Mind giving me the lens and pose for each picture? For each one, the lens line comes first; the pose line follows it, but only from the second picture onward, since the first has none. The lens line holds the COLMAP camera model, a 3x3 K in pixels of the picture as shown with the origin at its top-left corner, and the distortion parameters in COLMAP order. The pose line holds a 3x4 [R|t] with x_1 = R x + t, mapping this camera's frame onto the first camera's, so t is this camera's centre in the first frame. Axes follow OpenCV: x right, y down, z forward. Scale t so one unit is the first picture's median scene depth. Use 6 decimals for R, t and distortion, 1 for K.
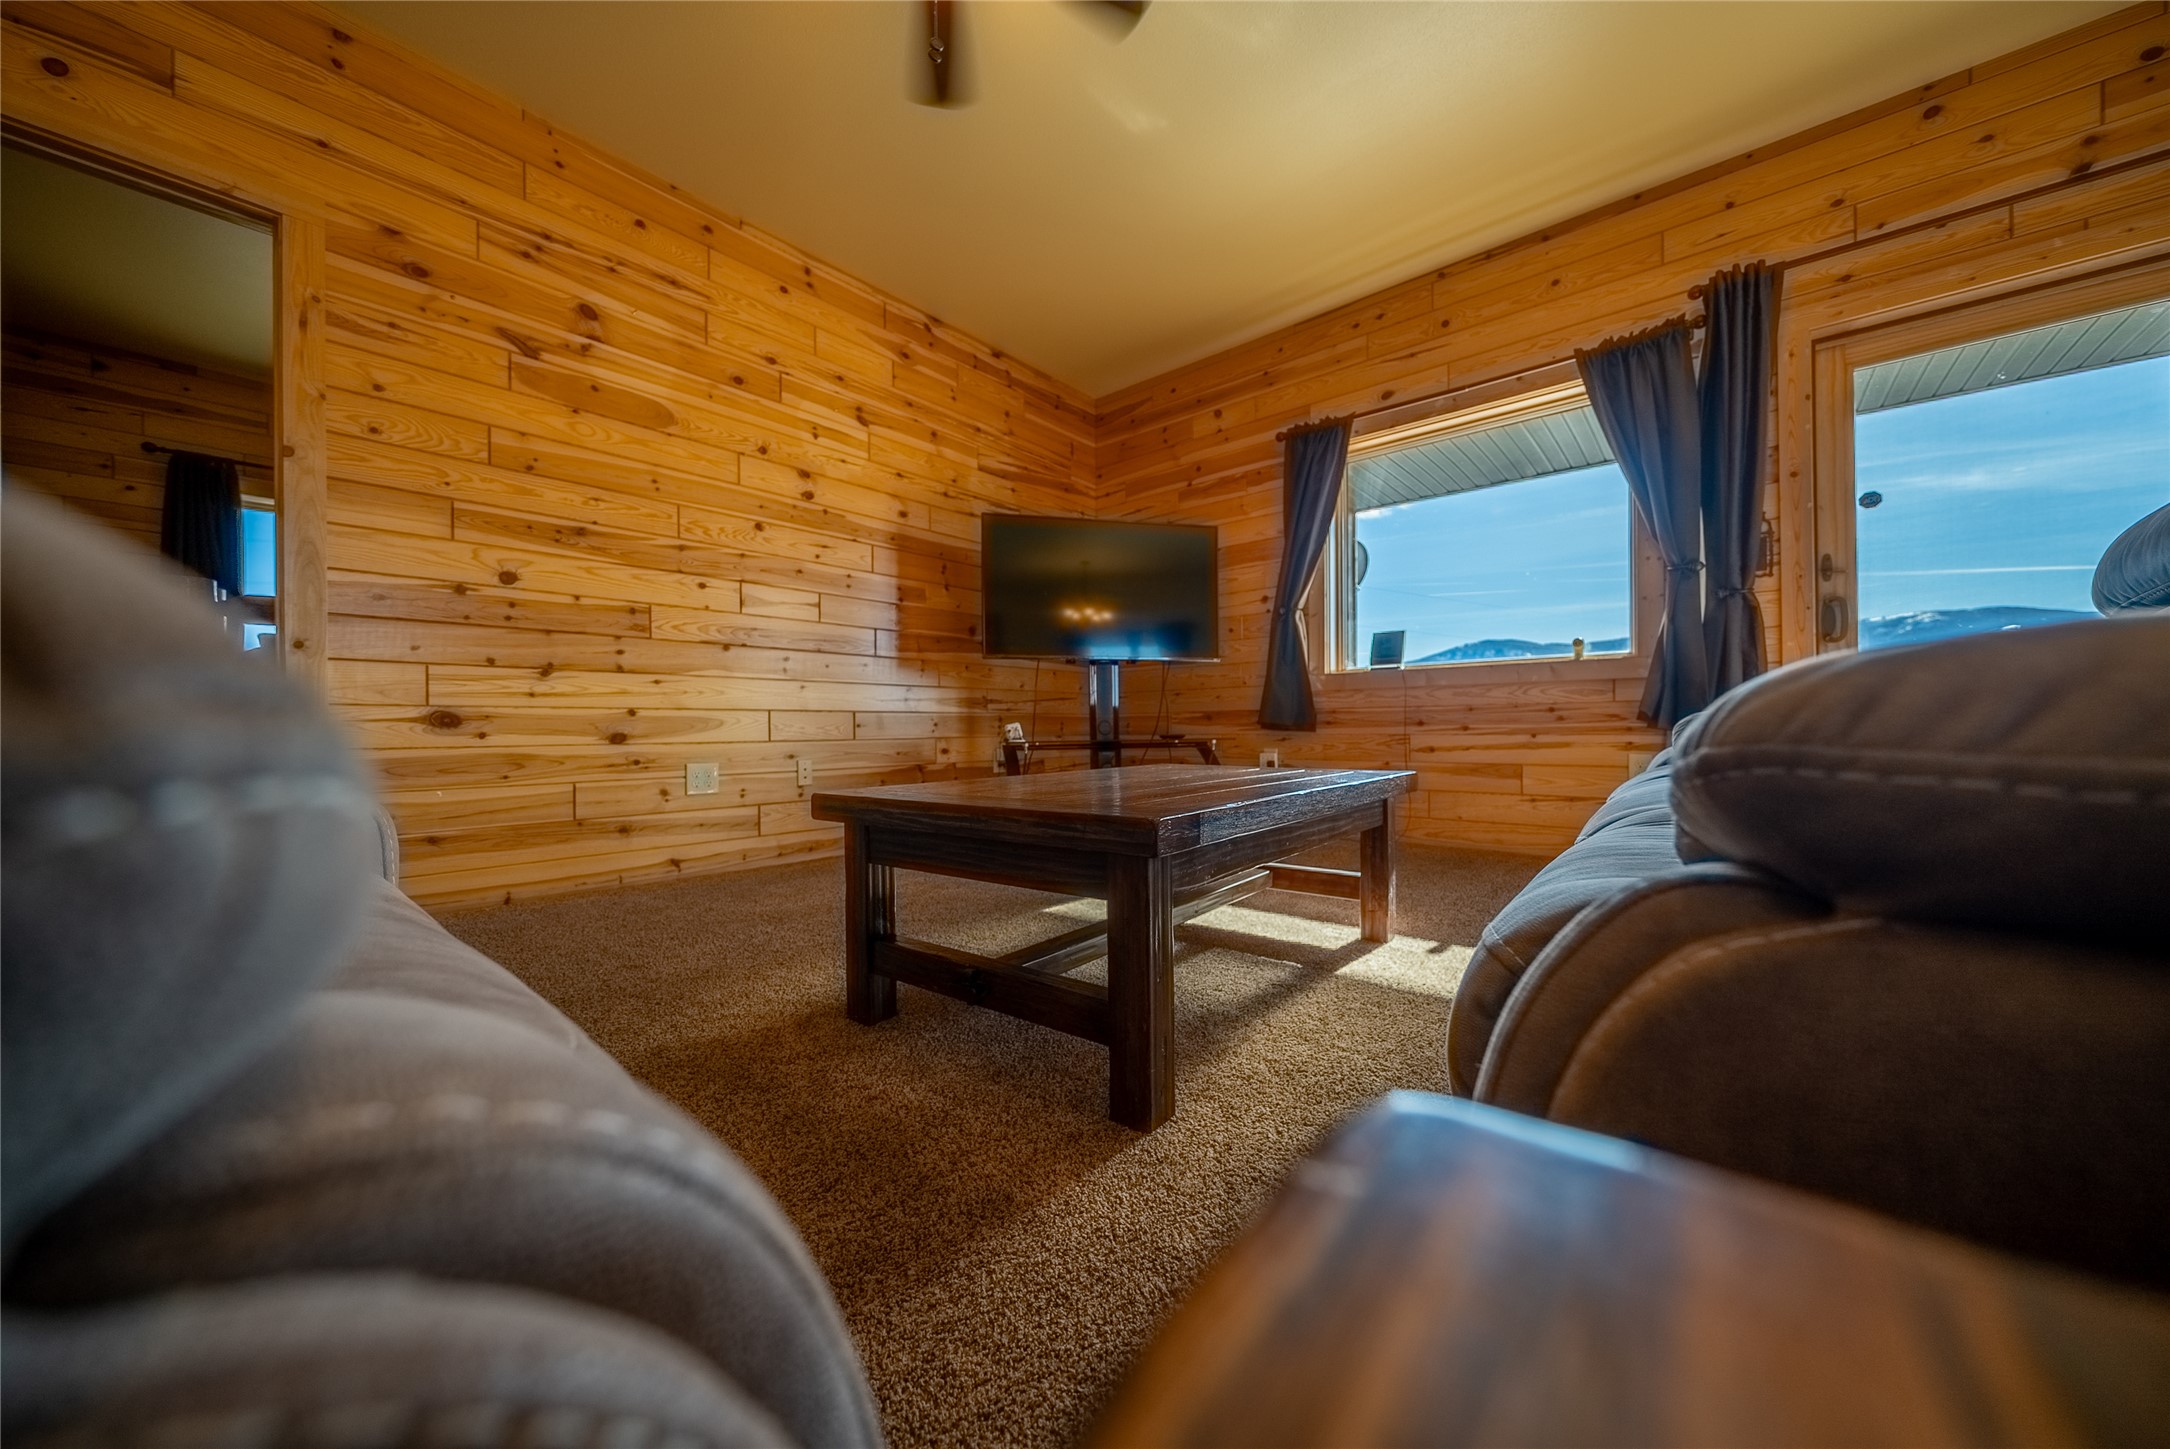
lens RADIAL K [[745.3, 0, 1081.2], [0, 745.3, 734.4], [0, 0, 1]] dist [-0.002205, -0.000207]
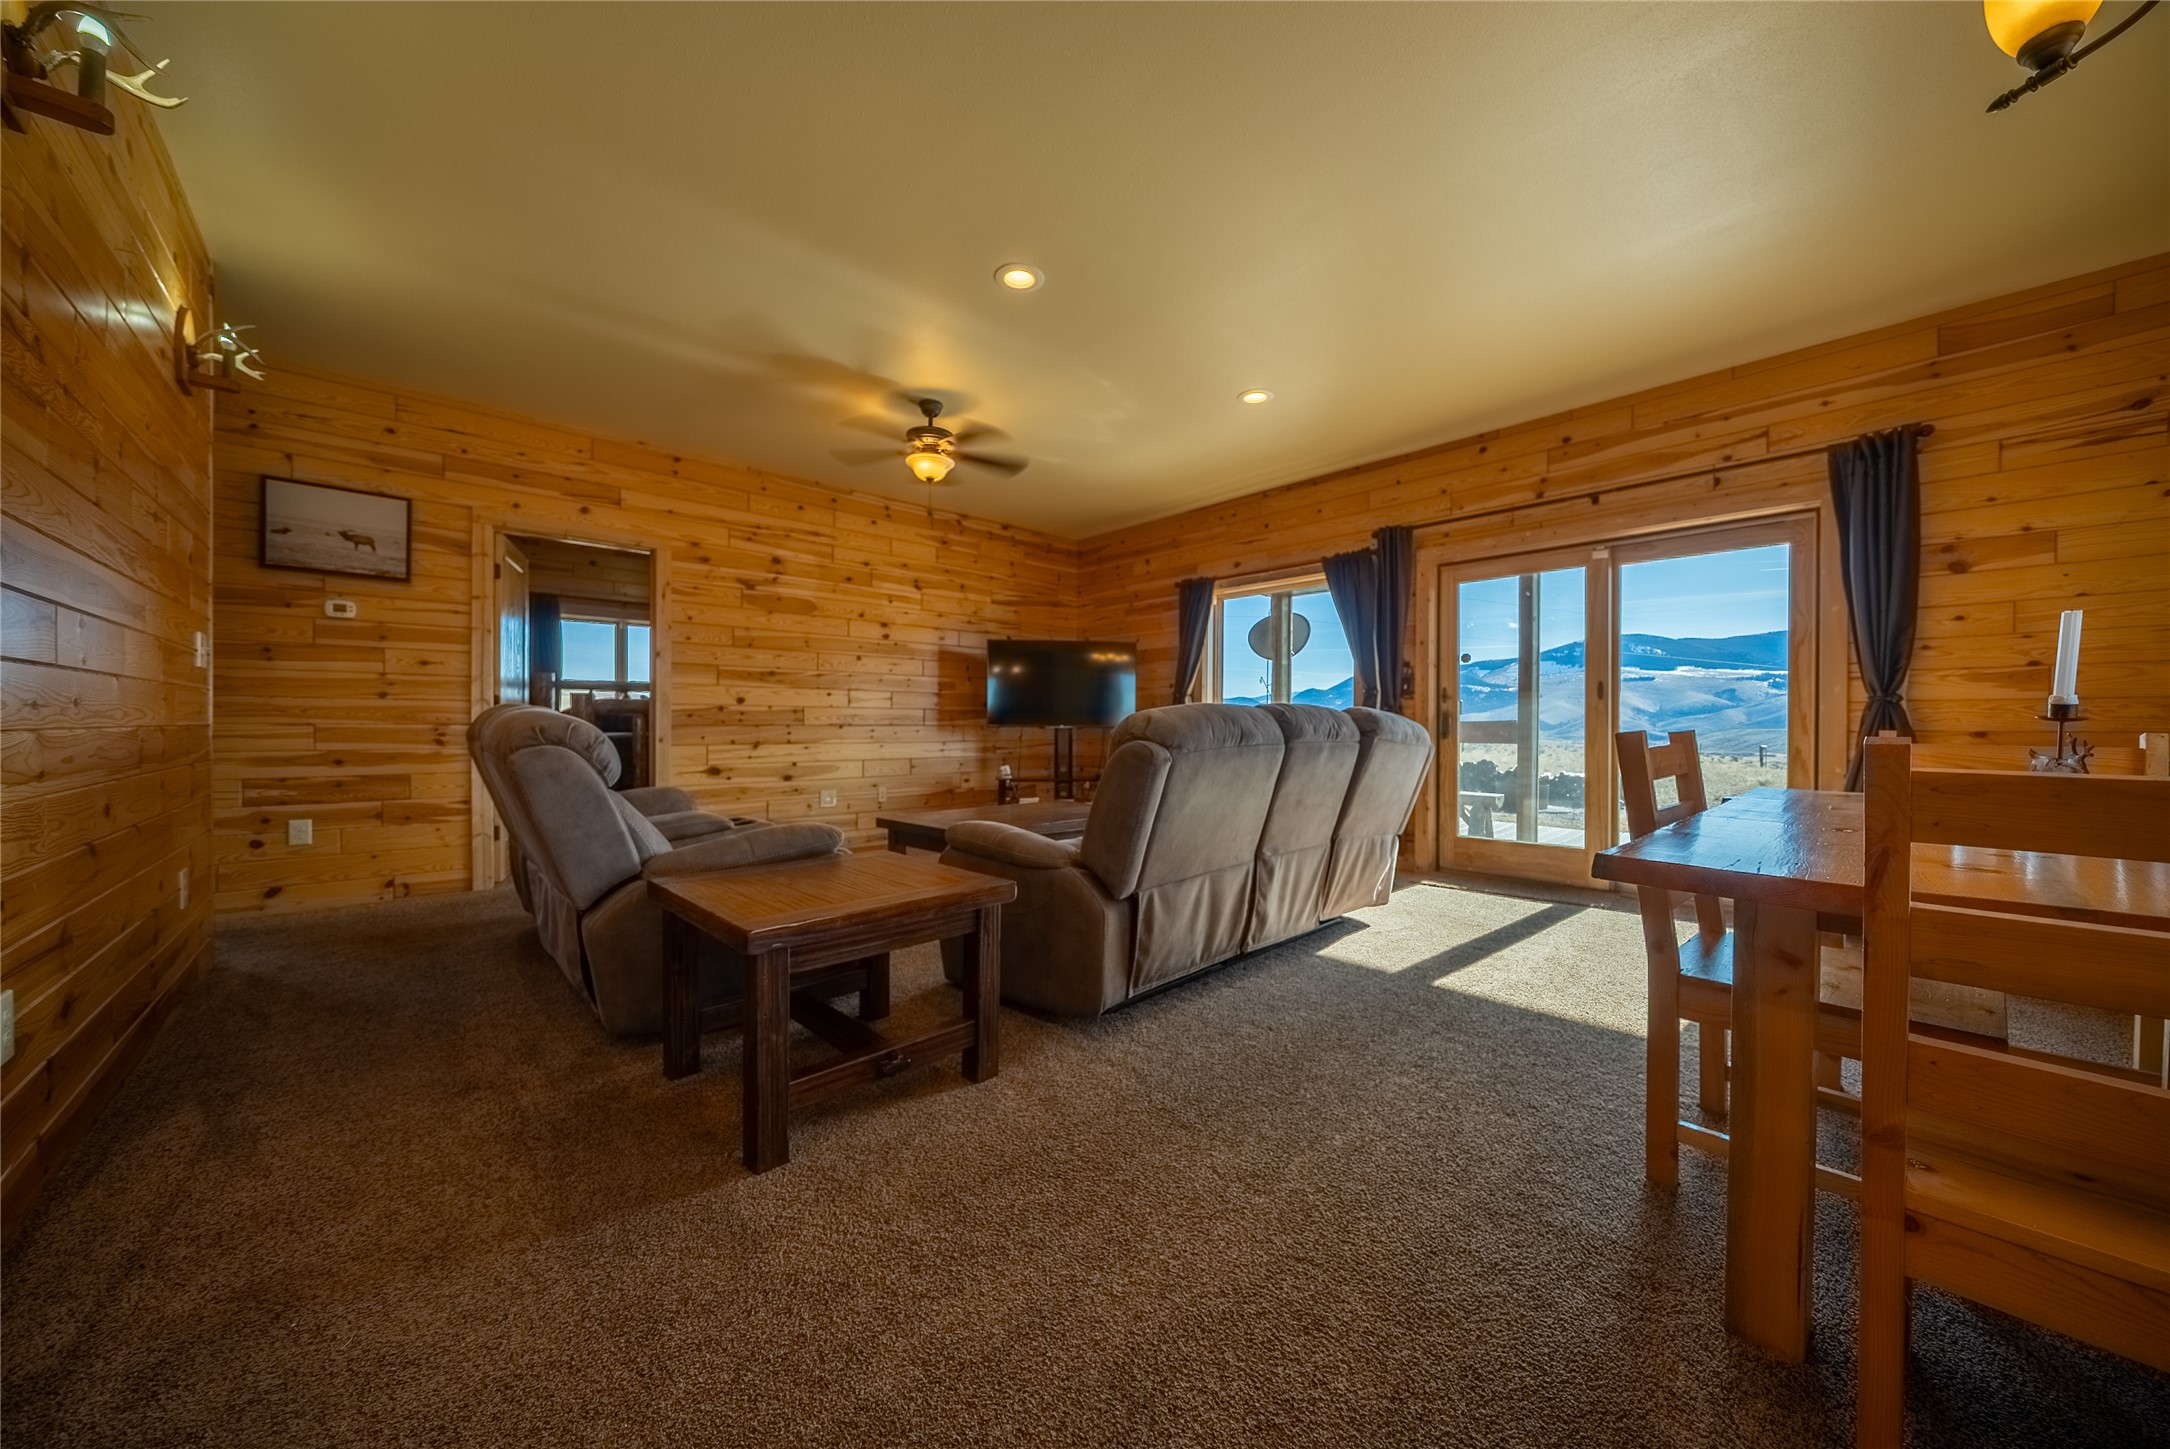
lens RADIAL K [[745.3, 0, 1081.2], [0, 745.3, 734.4], [0, 0, 1]] dist [-0.002205, -0.000207]
pose [[0.993010, 0.014344, -0.117159, 0.289193], [-0.013536, 0.999879, 0.007684, -0.106493], [0.117255, -0.006044, 0.993083, -0.668460]]
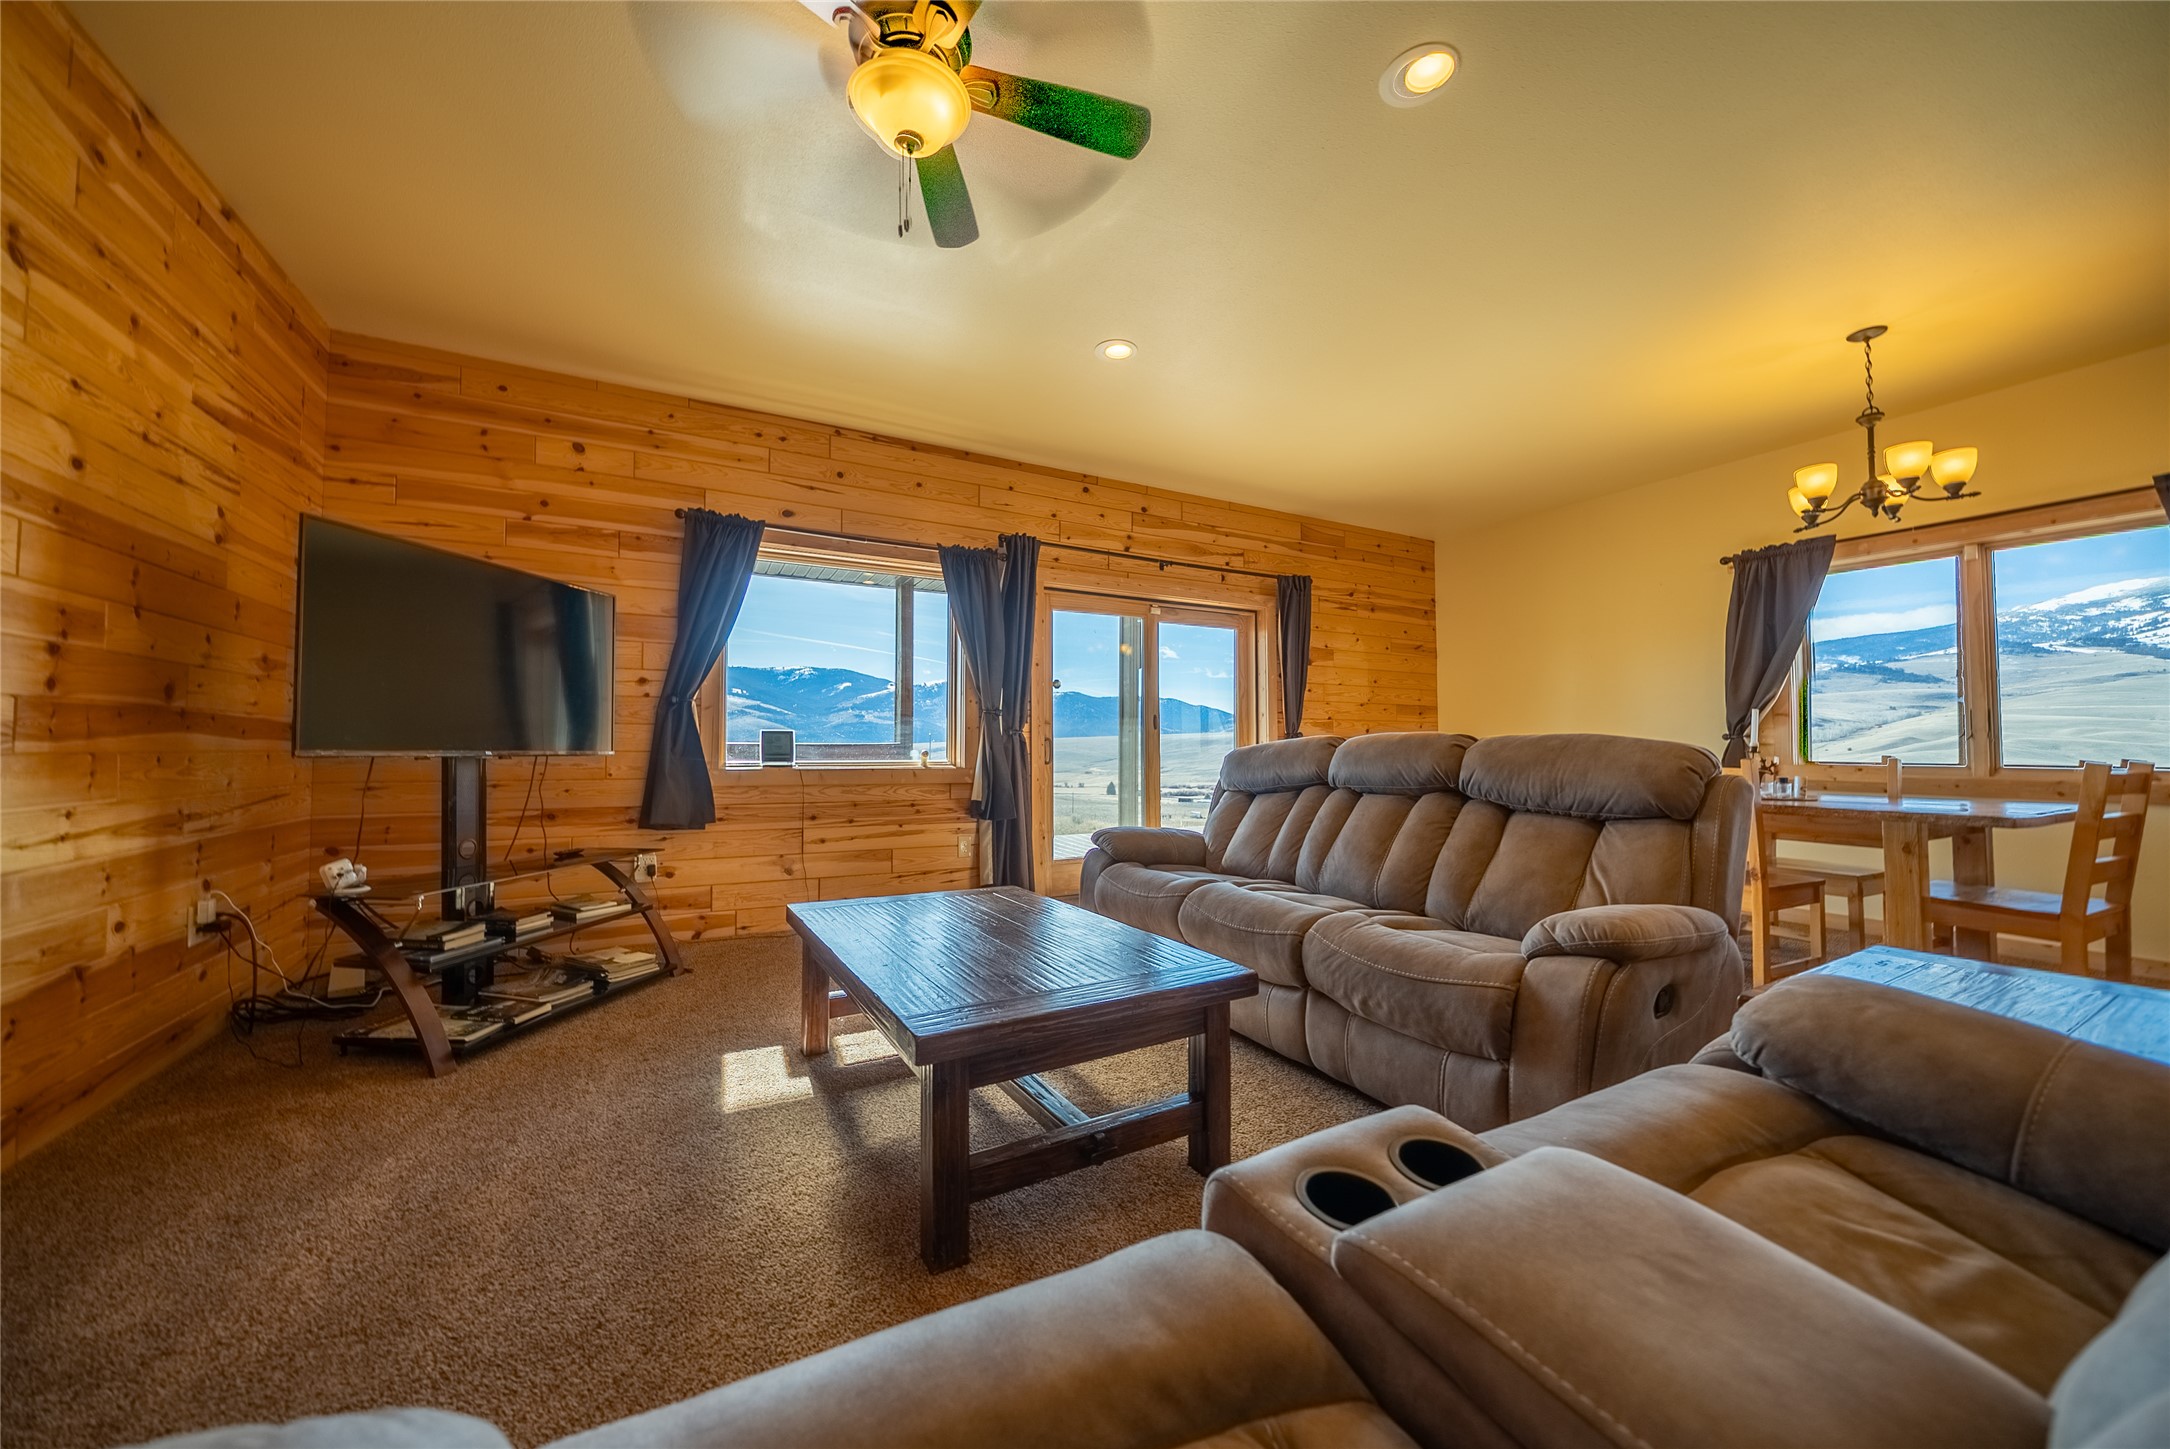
lens RADIAL K [[775.1, 0, 1085.0], [0, 775.1, 724.5], [0, 0, 1]] dist [-0.010865, -0.000057]
pose [[0.363954, 0.040633, 0.930530, -0.494075], [-0.002764, 0.999091, -0.042546, -0.109698], [-0.931413, 0.012913, 0.363736, 0.206738]]
